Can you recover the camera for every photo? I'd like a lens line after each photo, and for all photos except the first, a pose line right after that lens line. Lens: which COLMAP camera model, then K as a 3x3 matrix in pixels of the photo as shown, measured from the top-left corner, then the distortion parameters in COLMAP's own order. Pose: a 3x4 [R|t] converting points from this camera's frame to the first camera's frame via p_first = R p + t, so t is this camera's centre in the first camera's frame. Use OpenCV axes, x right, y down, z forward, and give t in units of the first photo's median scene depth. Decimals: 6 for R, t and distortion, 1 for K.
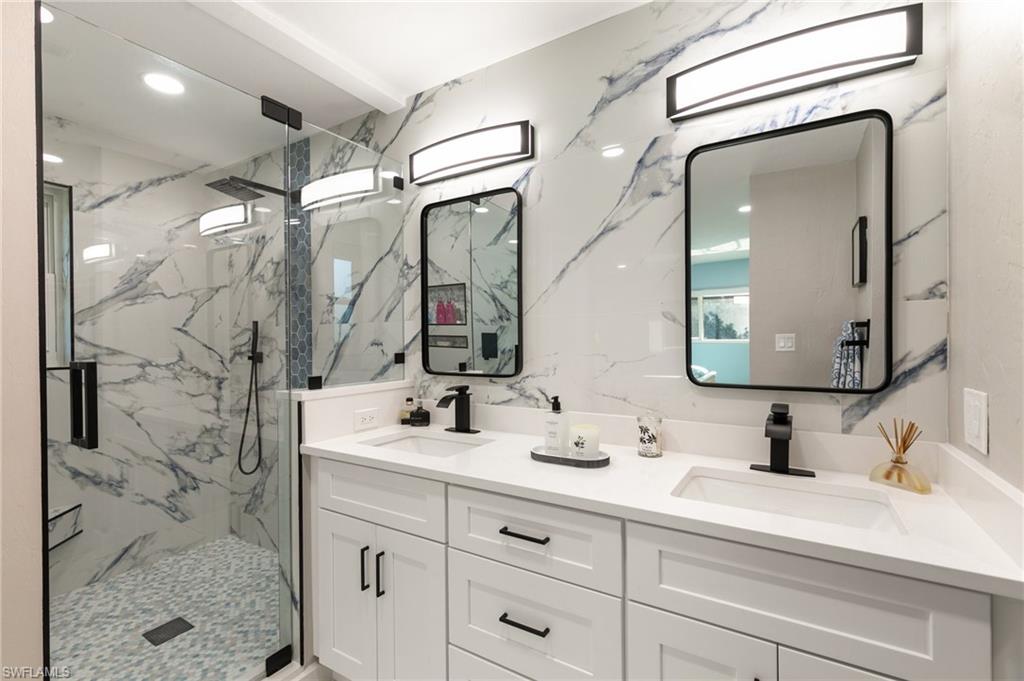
lens RADIAL K [[454.0, 0, 515.3], [0, 454.0, 339.4], [0, 0, 1]] dist [0.005842, -0.000816]
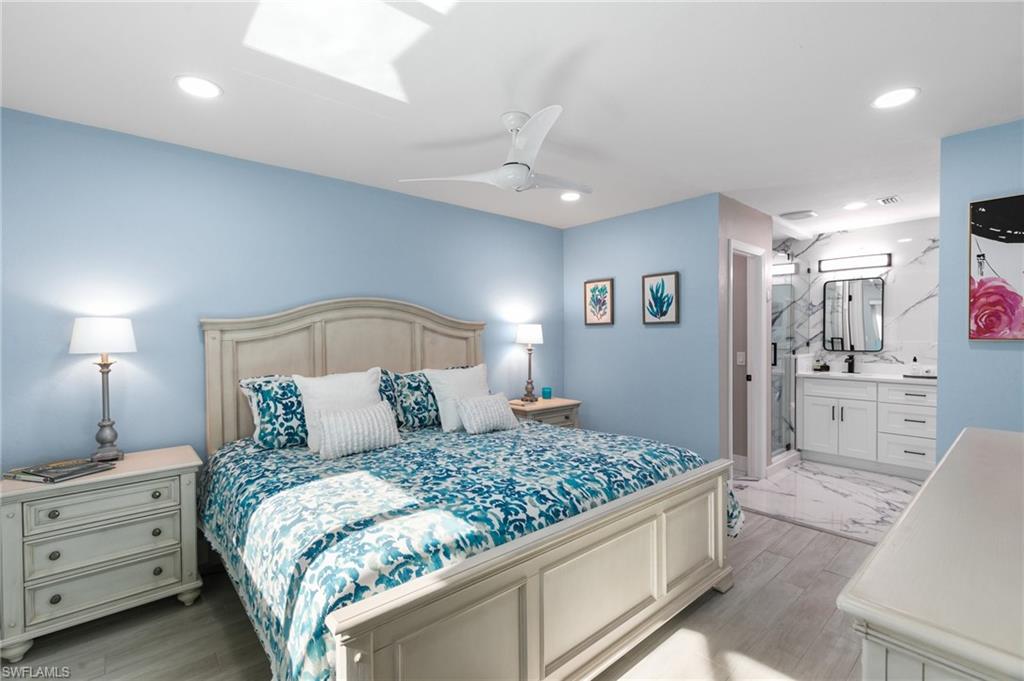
lens RADIAL K [[454.0, 0, 515.4], [0, 454.0, 340.1], [0, 0, 1]] dist [0.005842, -0.000816]
pose [[0.957884, 0.011108, -0.286940, -1.338000], [-0.006866, 0.999852, 0.015785, -0.008884], [0.287073, -0.013150, 0.957819, -2.230151]]
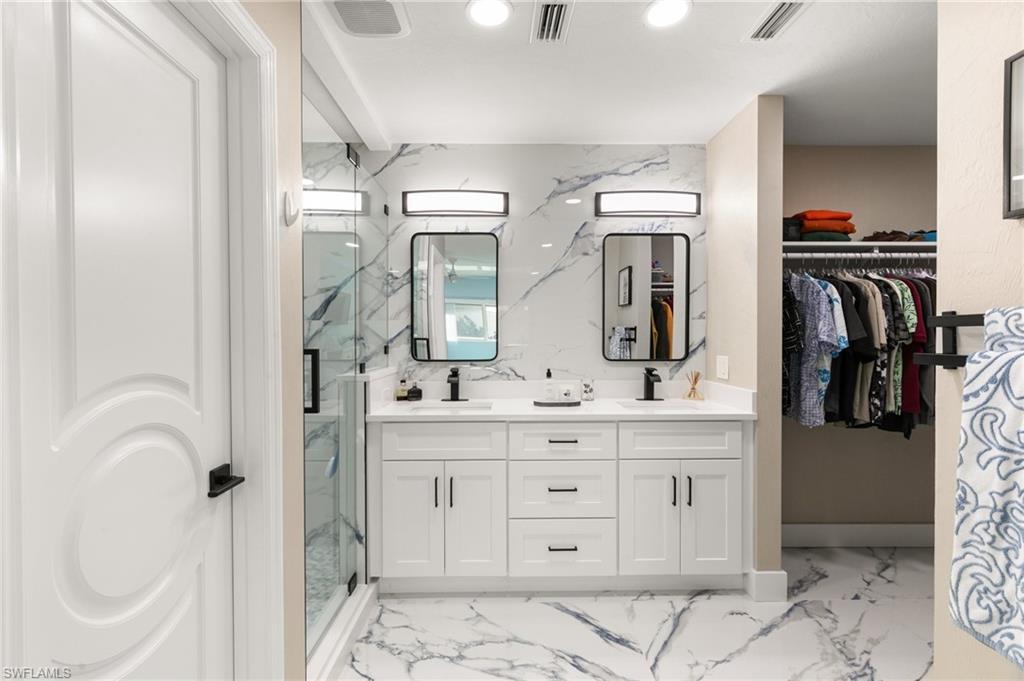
lens RADIAL K [[454.0, 0, 509.7], [0, 454.0, 340.0], [0, 0, 1]] dist [0.005842, -0.000816]
pose [[0.842729, 0.003925, 0.538324, -0.824242], [-0.005314, 0.999985, 0.001027, 0.014686], [-0.538312, -0.003726, 0.842737, -0.308491]]
